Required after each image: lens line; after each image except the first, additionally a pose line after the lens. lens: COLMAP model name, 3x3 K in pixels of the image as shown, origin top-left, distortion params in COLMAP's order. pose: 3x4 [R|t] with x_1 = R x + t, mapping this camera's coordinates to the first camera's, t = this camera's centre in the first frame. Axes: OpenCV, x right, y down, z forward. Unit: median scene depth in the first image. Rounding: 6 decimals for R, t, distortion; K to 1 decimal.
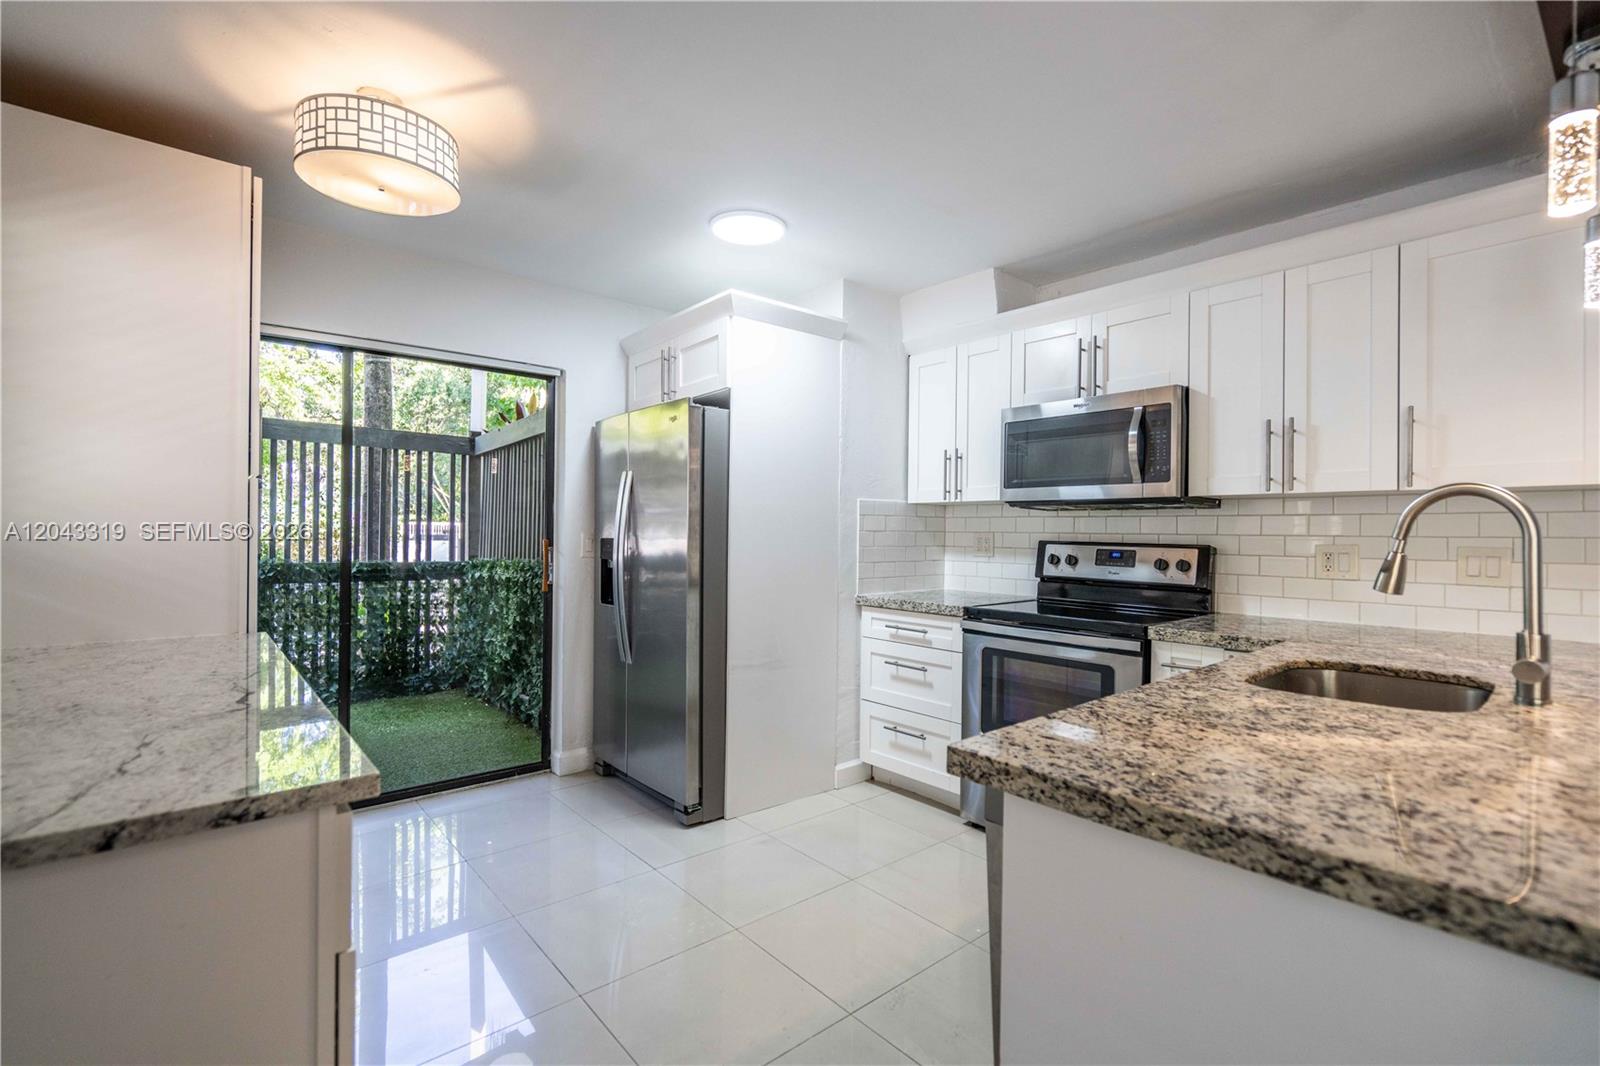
lens RADIAL K [[744.2, 0, 812.3], [0, 744.2, 533.8], [0, 0, 1]] dist [-0.001821, 0.000409]
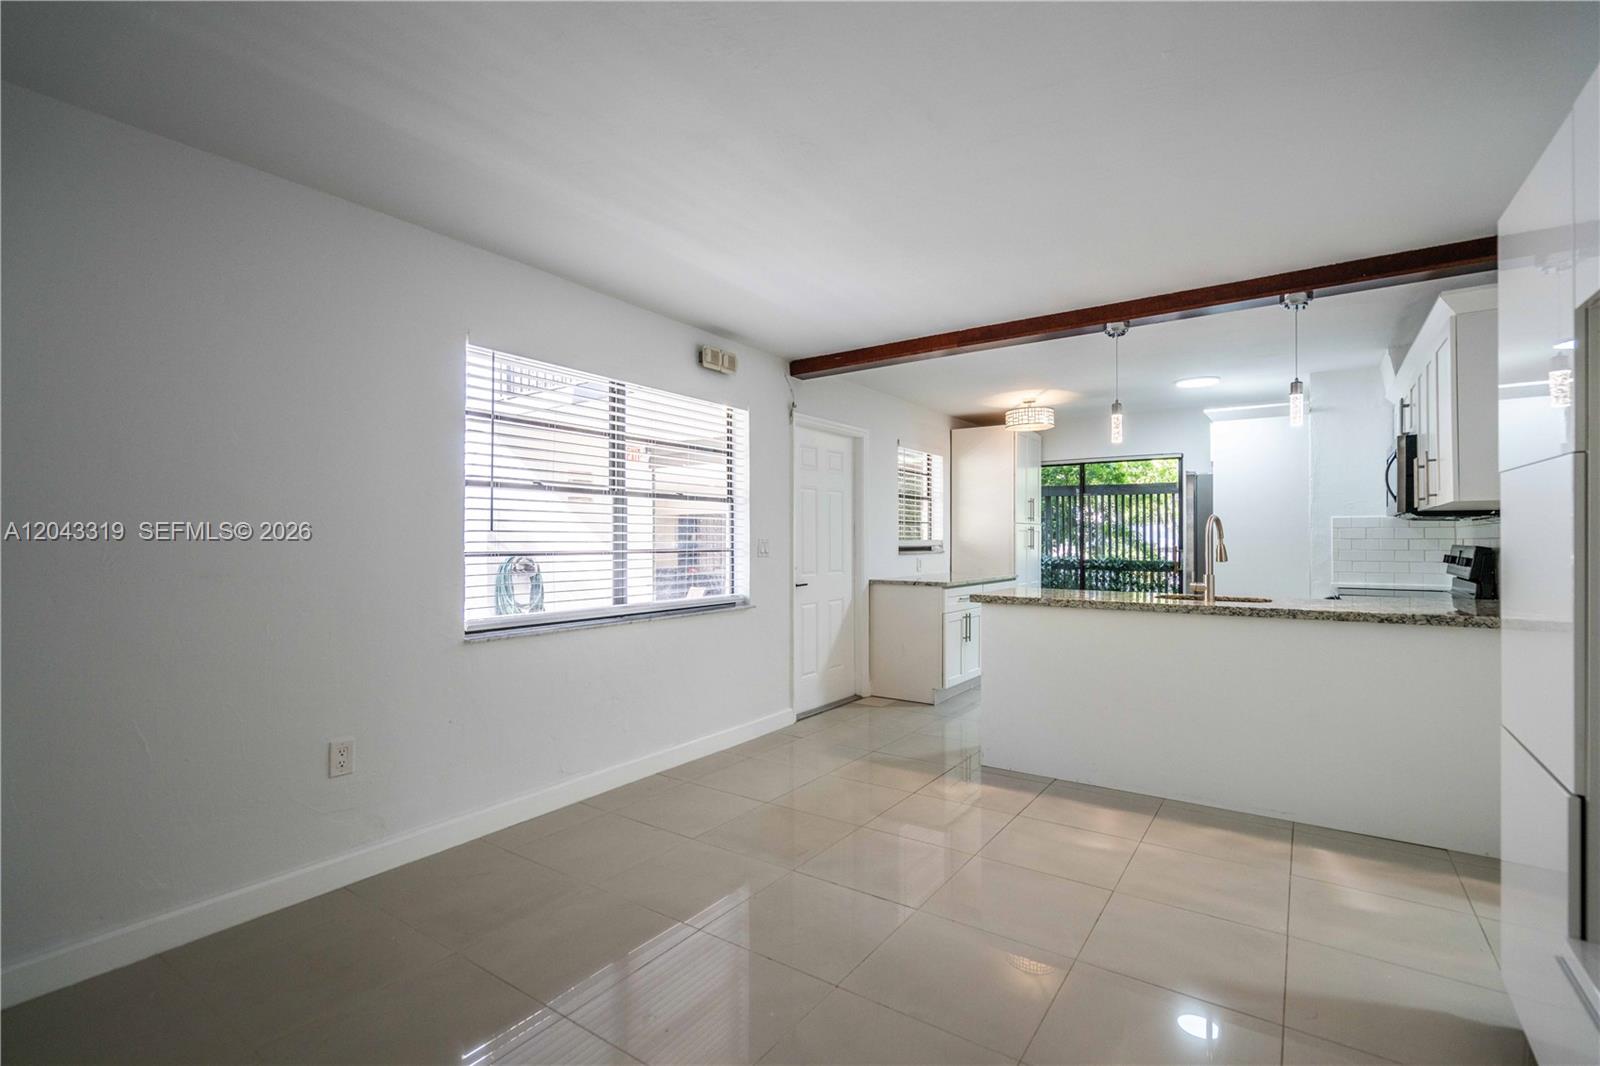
lens RADIAL K [[744.2, 0, 801.1], [0, 744.2, 528.7], [0, 0, 1]] dist [-0.001821, 0.000409]
pose [[0.226740, -0.028130, -0.973549, 5.891498], [-0.001206, 0.999574, -0.029163, 0.093735], [0.973955, 0.007786, 0.226610, -1.637004]]
